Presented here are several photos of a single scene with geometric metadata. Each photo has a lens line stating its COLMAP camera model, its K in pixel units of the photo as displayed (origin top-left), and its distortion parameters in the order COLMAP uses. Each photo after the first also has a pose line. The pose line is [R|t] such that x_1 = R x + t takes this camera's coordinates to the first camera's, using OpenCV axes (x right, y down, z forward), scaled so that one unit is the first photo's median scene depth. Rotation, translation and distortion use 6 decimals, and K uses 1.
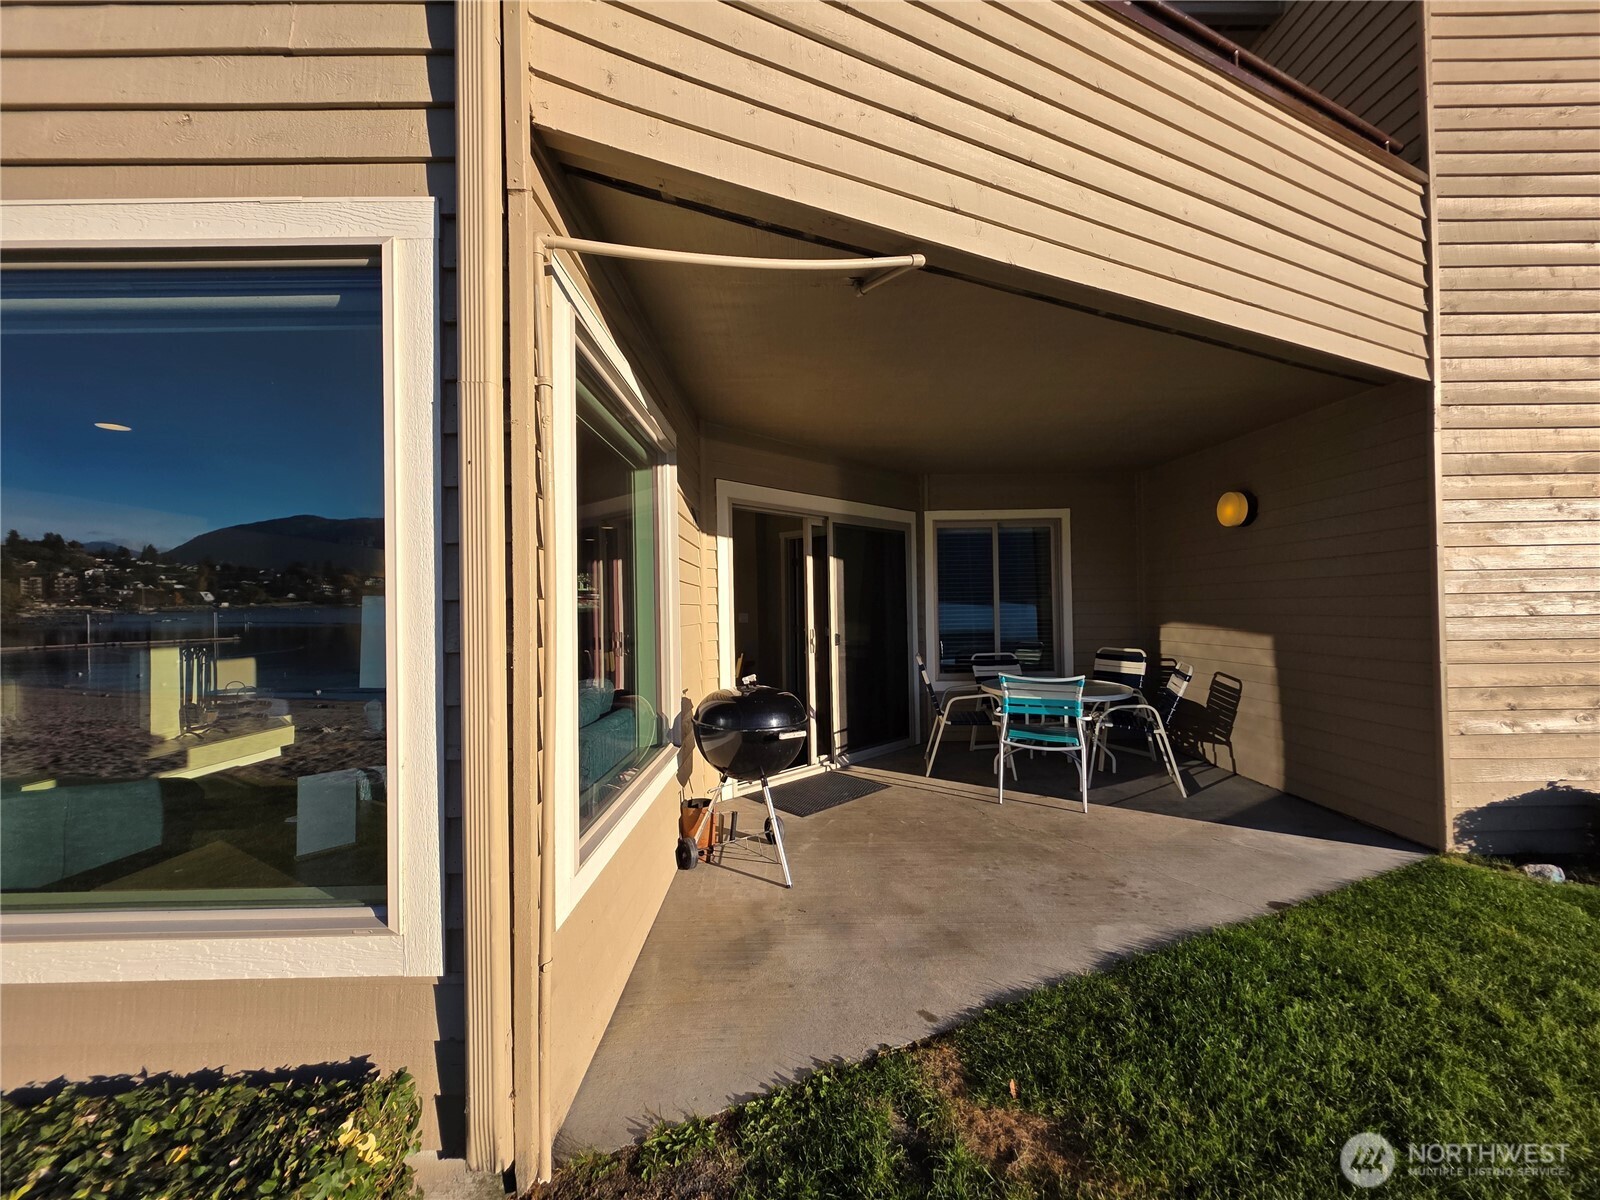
lens RADIAL K [[634.2, 0, 793.9], [0, 634.2, 593.7], [0, 0, 1]] dist [-0.002104, -0.000228]
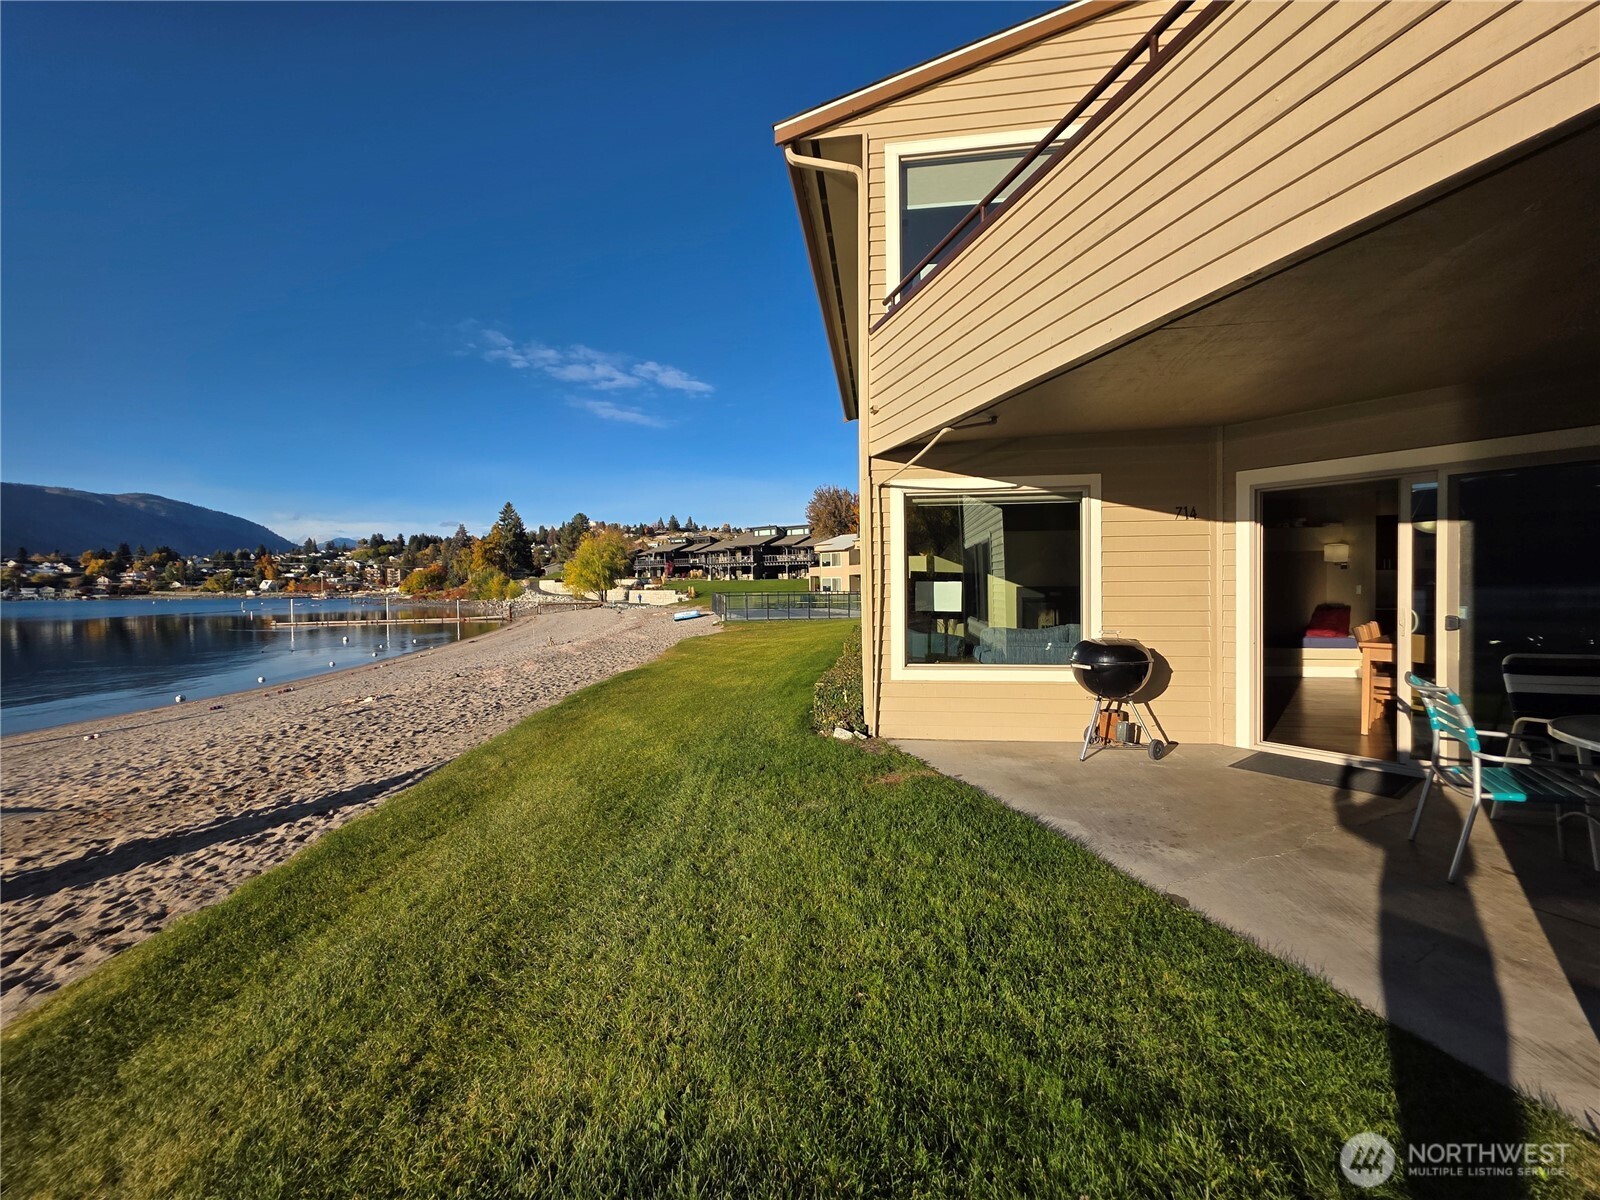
lens RADIAL K [[634.2, 0, 798.0], [0, 634.2, 602.2], [0, 0, 1]] dist [-0.002104, -0.000228]
pose [[-0.155189, 0.028898, -0.987462, 1.780665], [0.027057, 0.999321, 0.024993, 0.009005], [0.987514, -0.022839, -0.155866, 0.600742]]
